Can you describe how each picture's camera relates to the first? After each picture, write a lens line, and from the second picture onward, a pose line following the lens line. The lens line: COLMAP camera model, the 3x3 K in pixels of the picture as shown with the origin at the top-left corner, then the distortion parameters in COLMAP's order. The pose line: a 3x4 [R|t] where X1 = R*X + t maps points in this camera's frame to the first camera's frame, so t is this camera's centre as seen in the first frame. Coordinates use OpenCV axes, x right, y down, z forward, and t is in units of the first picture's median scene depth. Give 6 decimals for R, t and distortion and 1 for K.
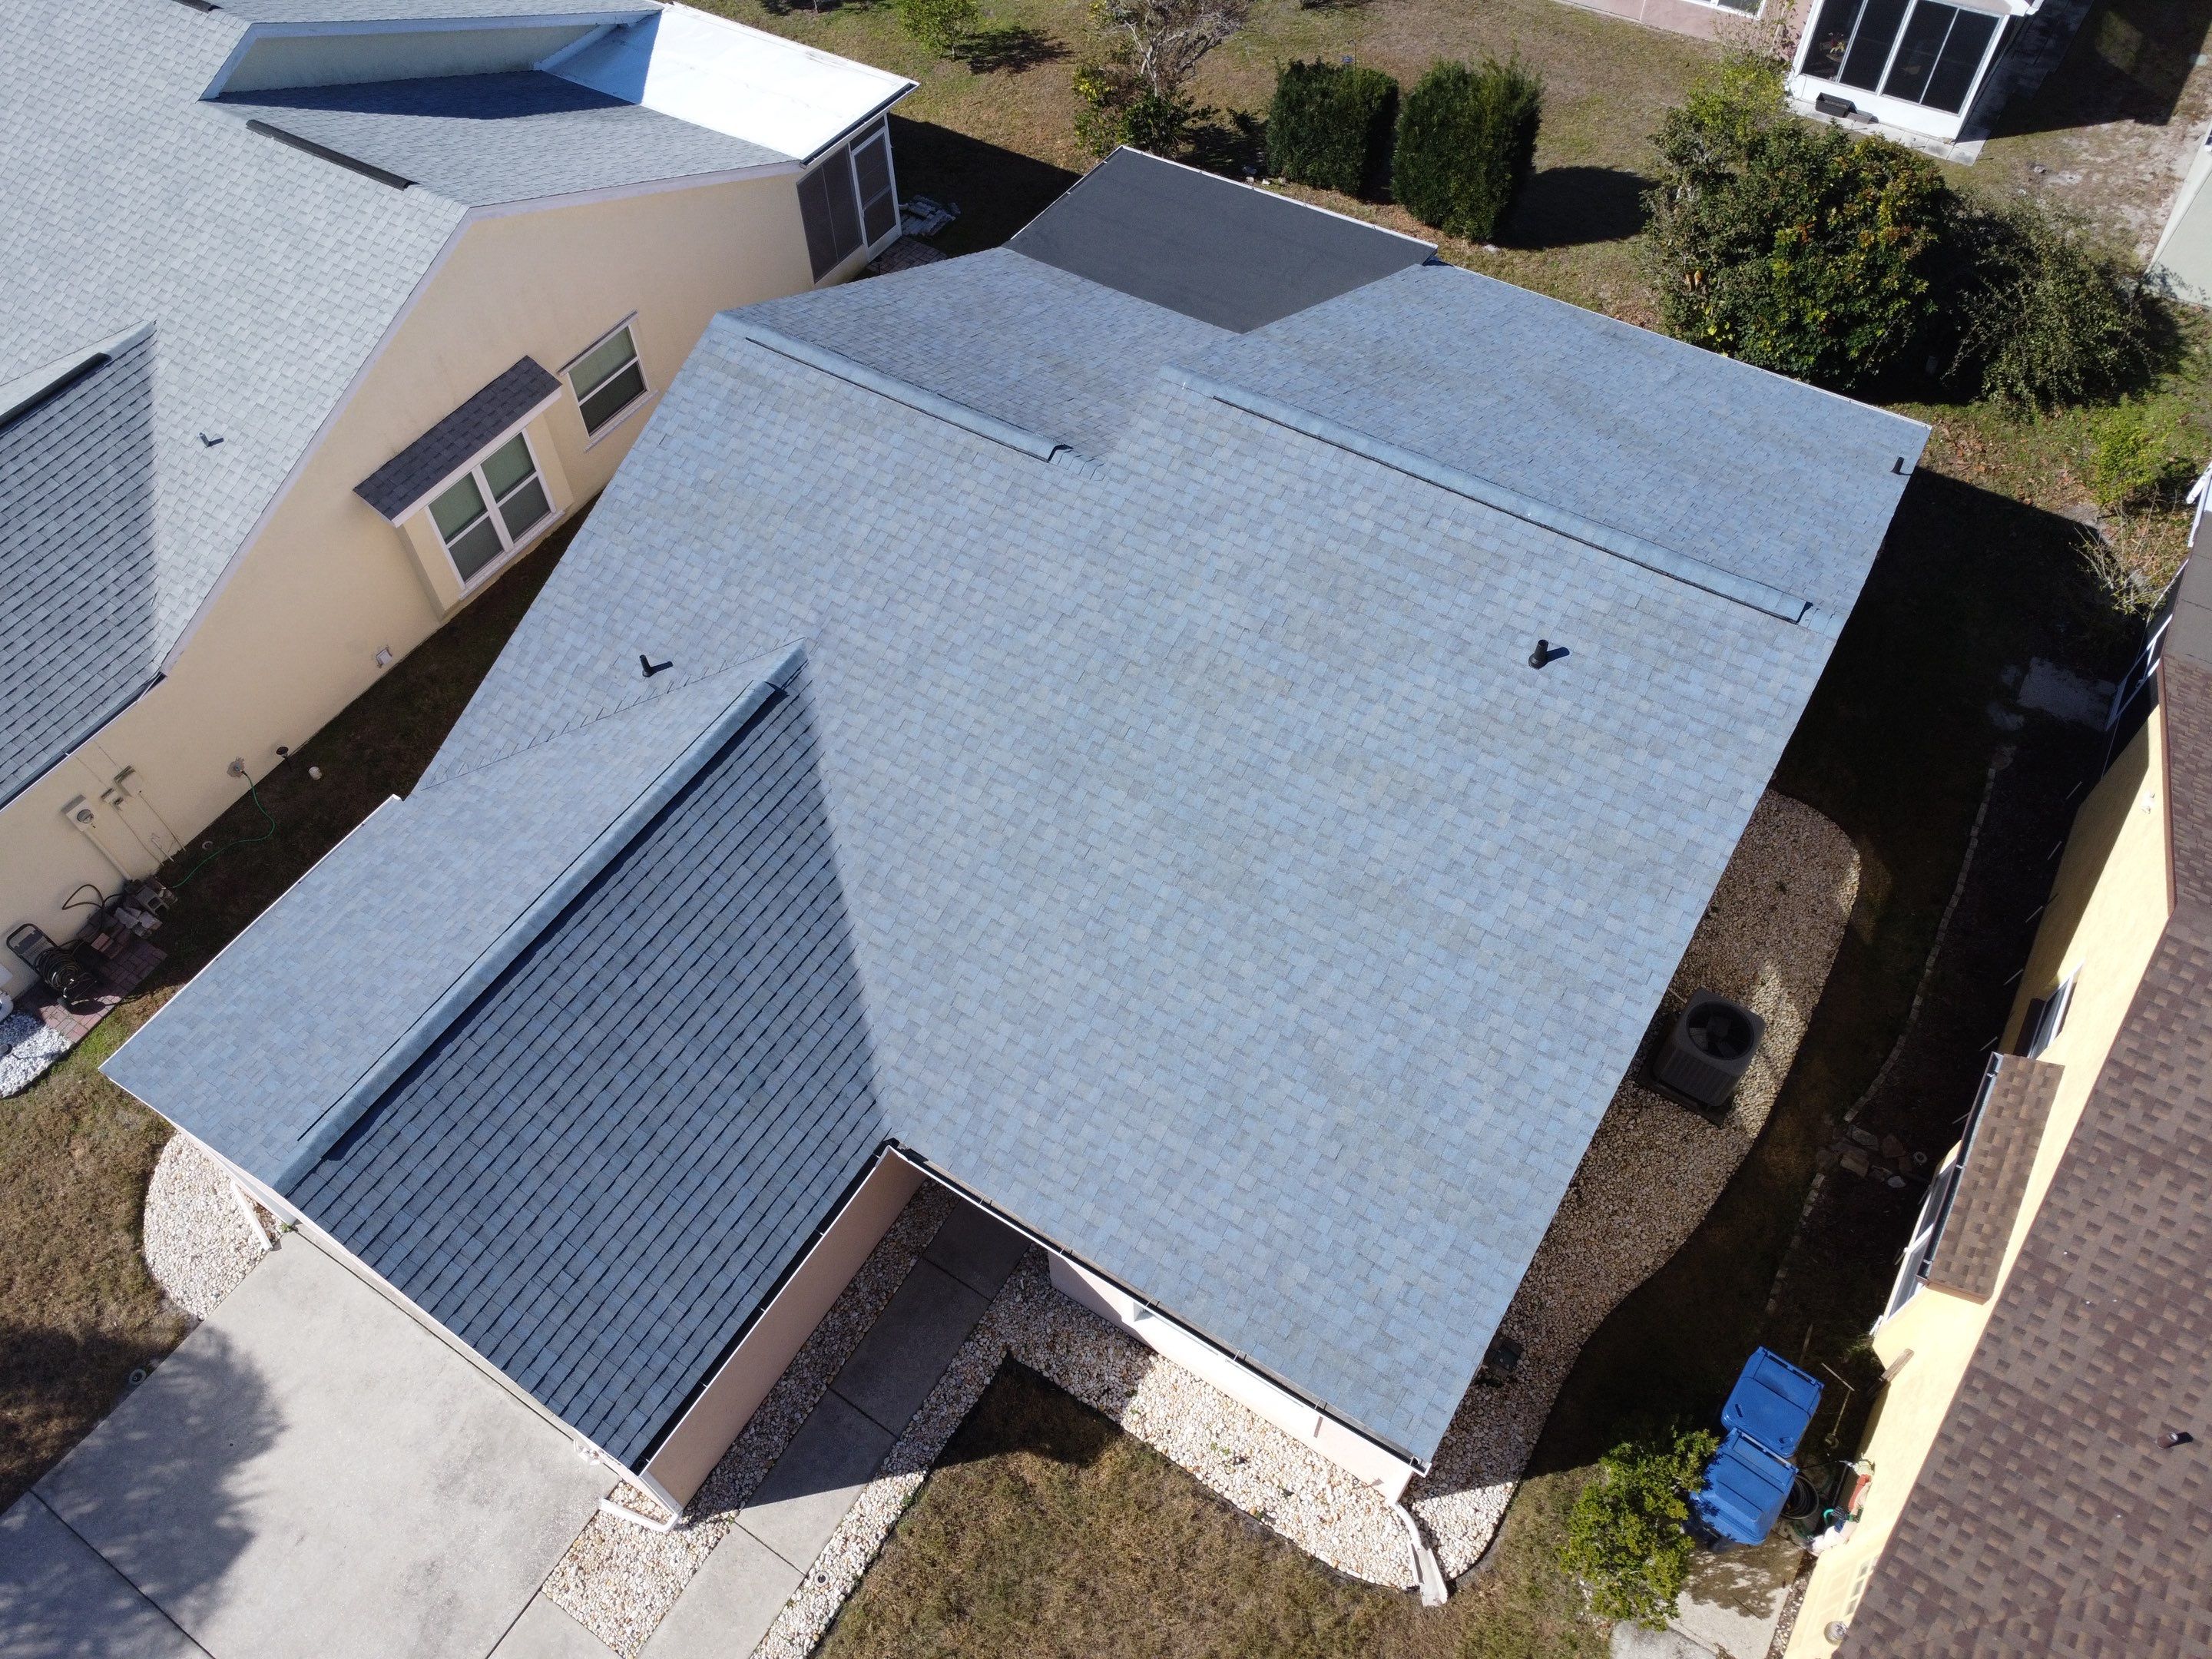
lens RADIAL K [[1603.2, 0, 1096.7], [0, 1603.2, 817.7], [0, 0, 1]] dist [-0.033383, -0.002993]
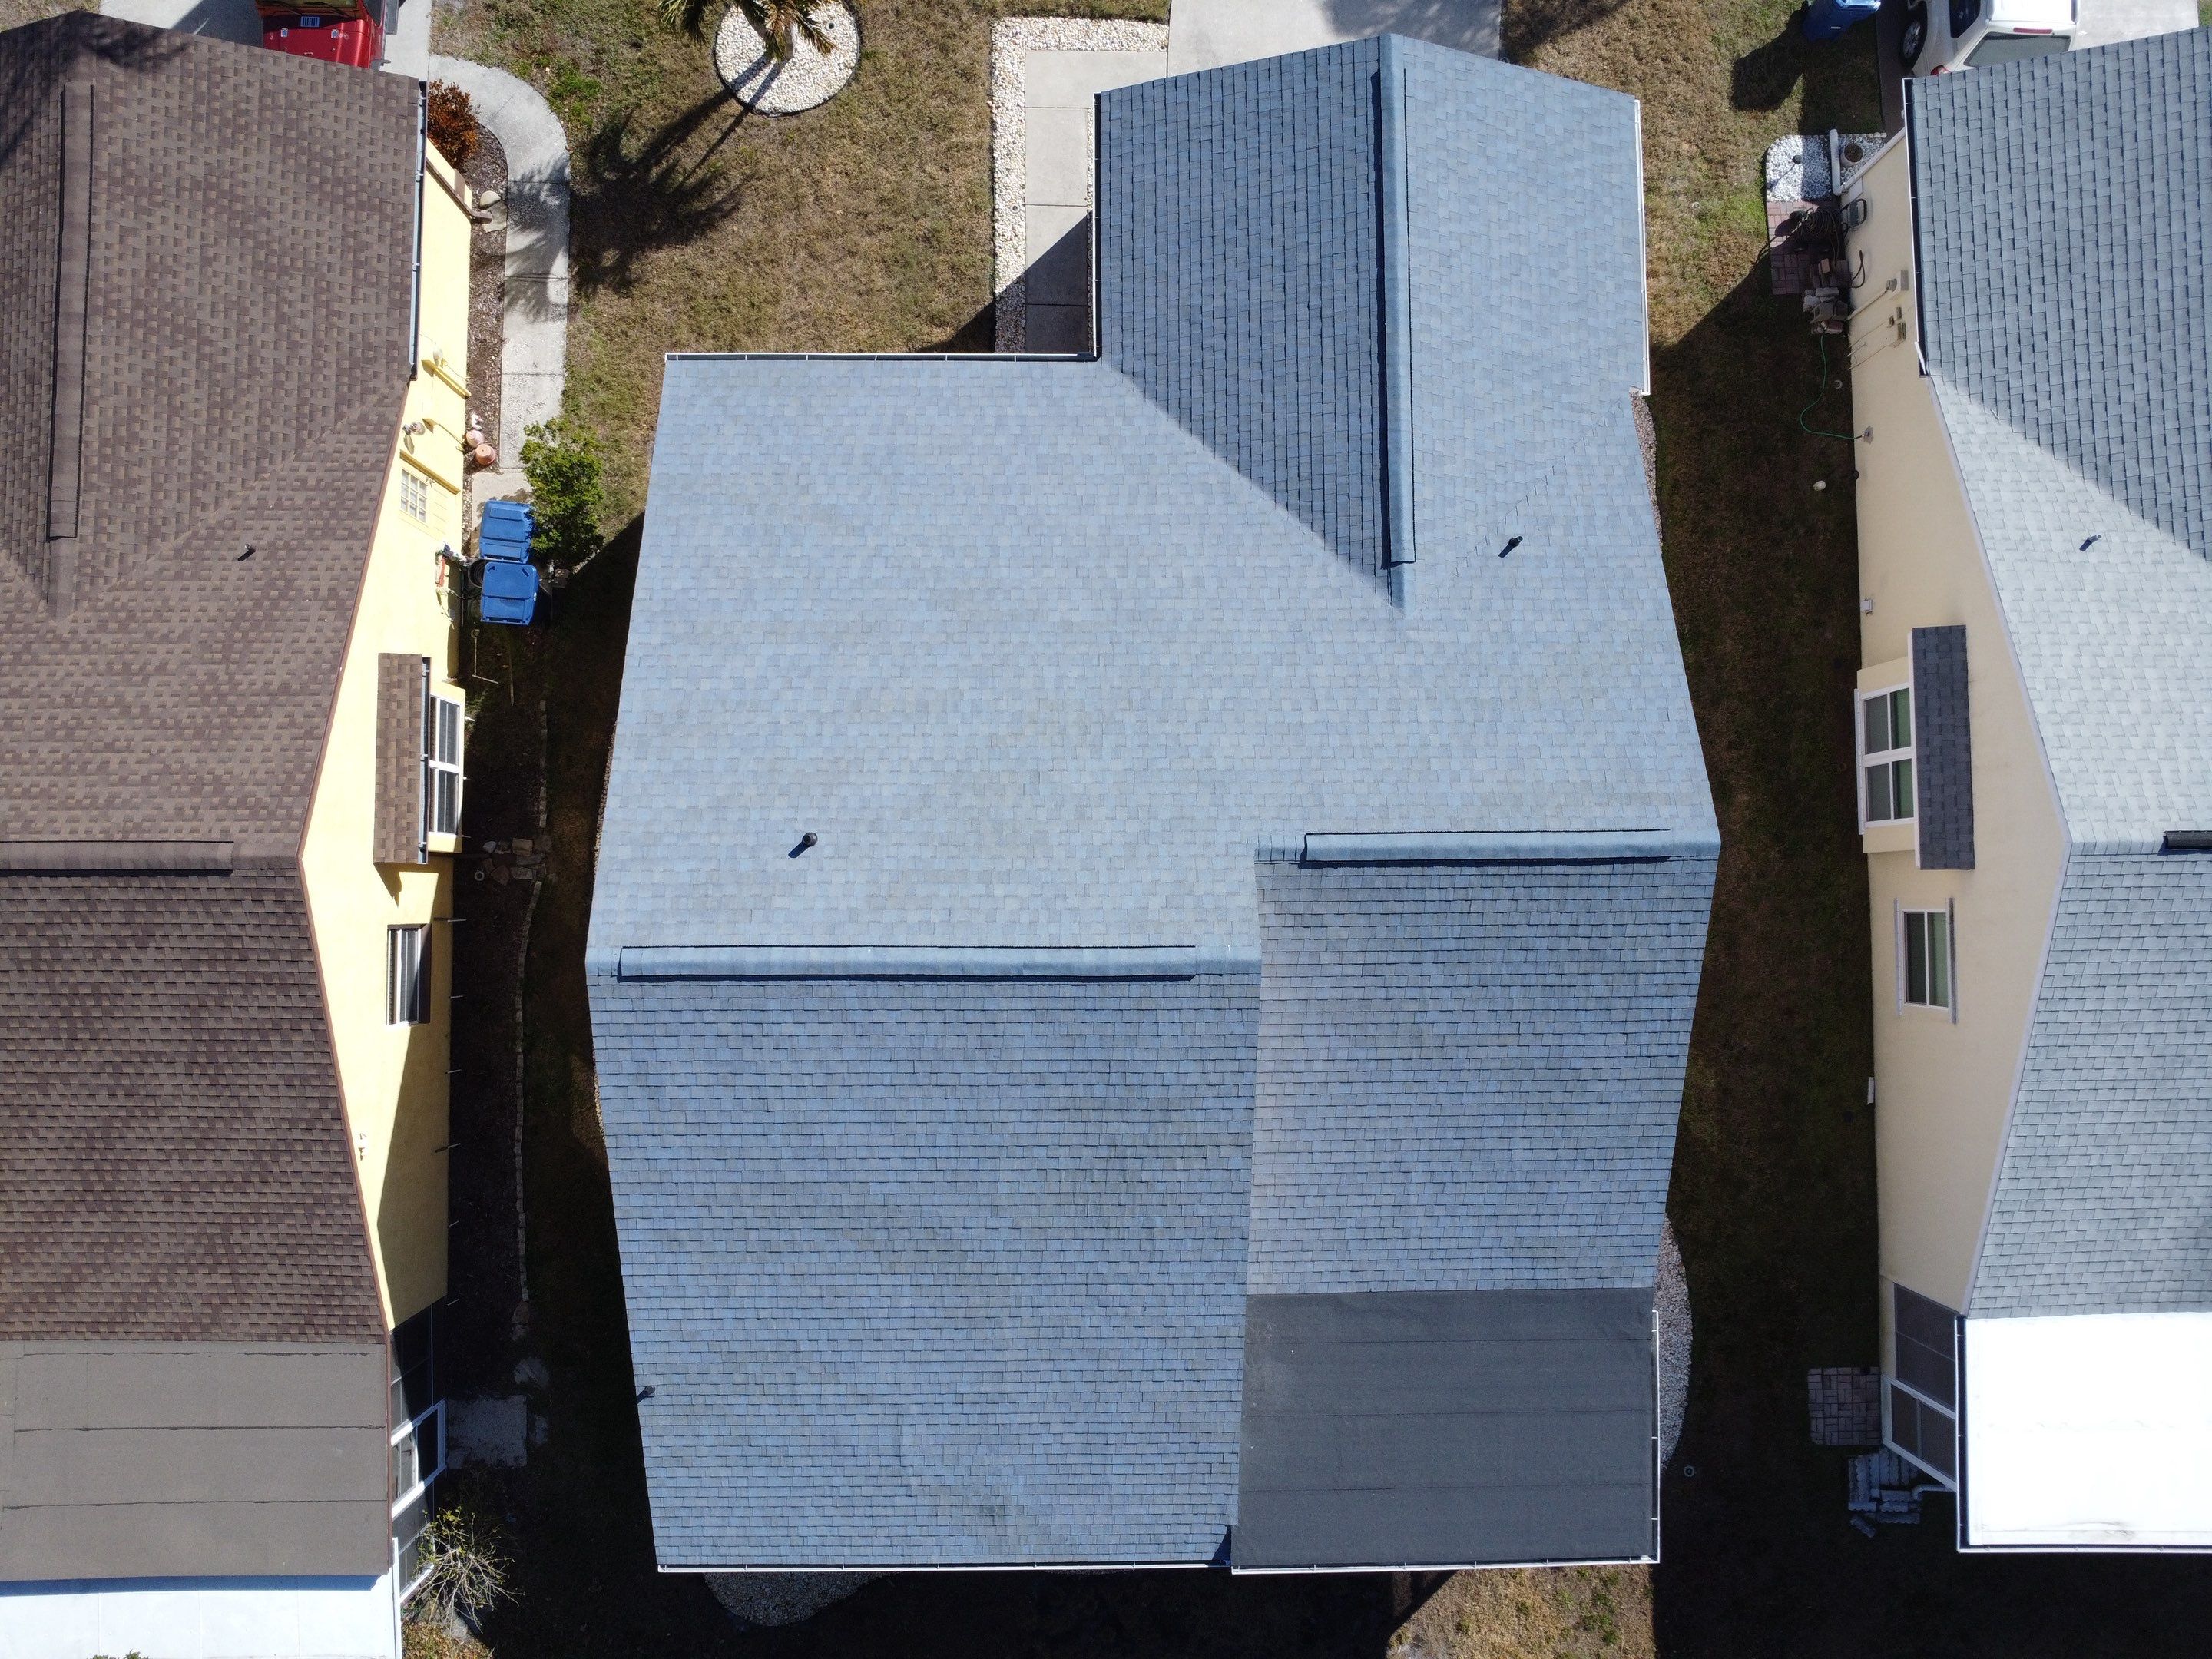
lens RADIAL K [[1603.2, 0, 1092.9], [0, 1603.2, 818.7], [0, 0, 1]] dist [-0.033383, -0.002993]
pose [[-0.841736, 0.539408, -0.022806, 0.112342], [-0.433923, -0.650785, 0.623049, -0.862840], [0.321235, 0.534338, 0.781851, 0.128820]]
